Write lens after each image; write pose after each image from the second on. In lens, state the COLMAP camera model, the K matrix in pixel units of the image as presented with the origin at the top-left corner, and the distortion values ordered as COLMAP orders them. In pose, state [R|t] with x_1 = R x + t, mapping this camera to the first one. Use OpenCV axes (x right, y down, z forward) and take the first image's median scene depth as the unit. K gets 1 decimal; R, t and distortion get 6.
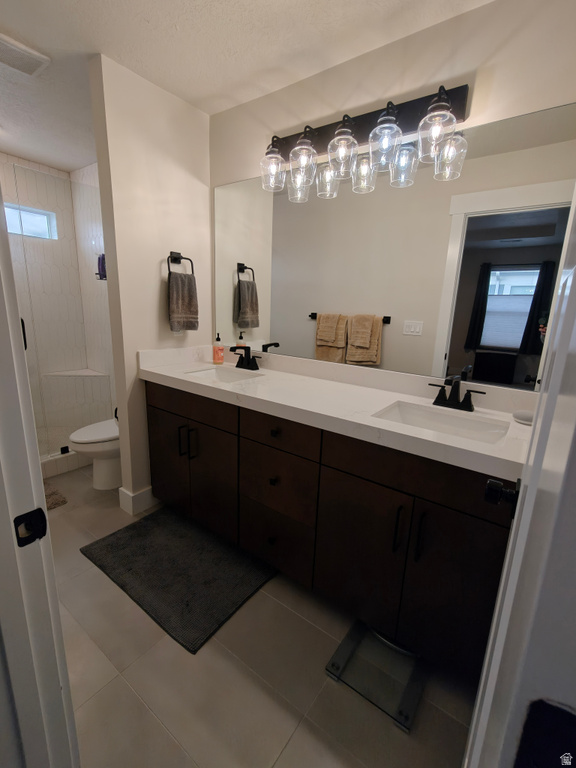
lens RADIAL K [[348.6, 0, 288.7], [0, 348.6, 385.9], [0, 0, 1]] dist [0.000539, -0.000043]
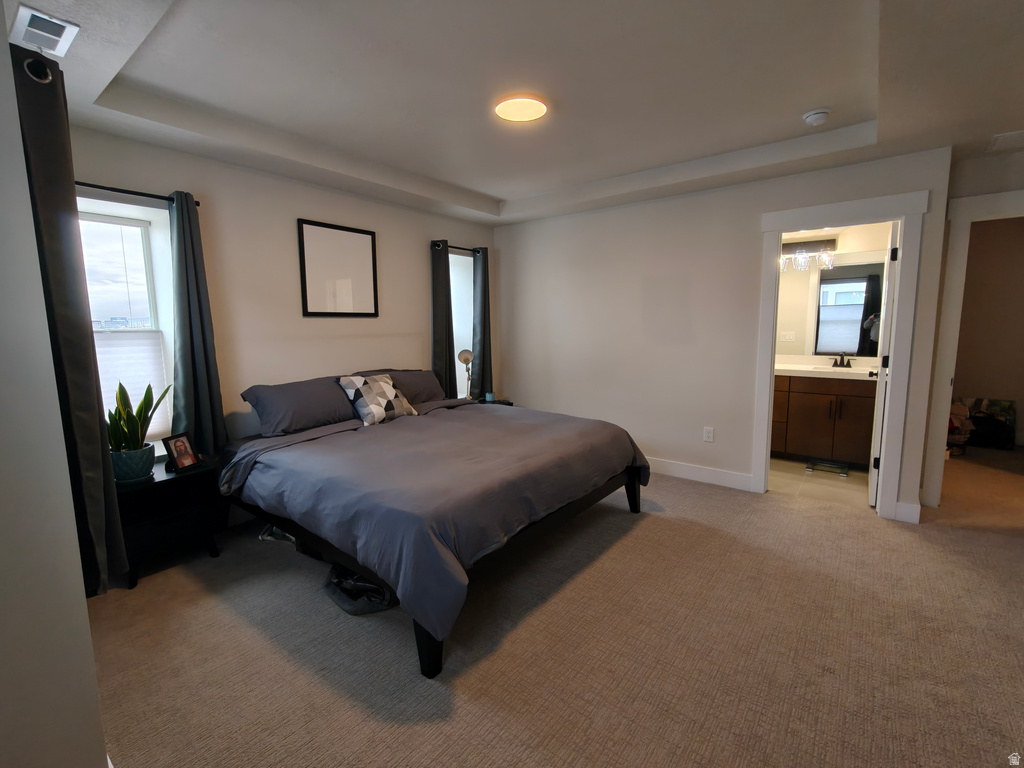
lens RADIAL K [[464.7, 0, 511.4], [0, 464.7, 379.4], [0, 0, 1]] dist [0.000539, -0.000043]
pose [[0.998029, -0.046965, -0.041633, -1.574531], [0.042255, 0.993300, -0.107560, 0.378953], [0.046406, 0.105589, 0.993326, -2.126414]]
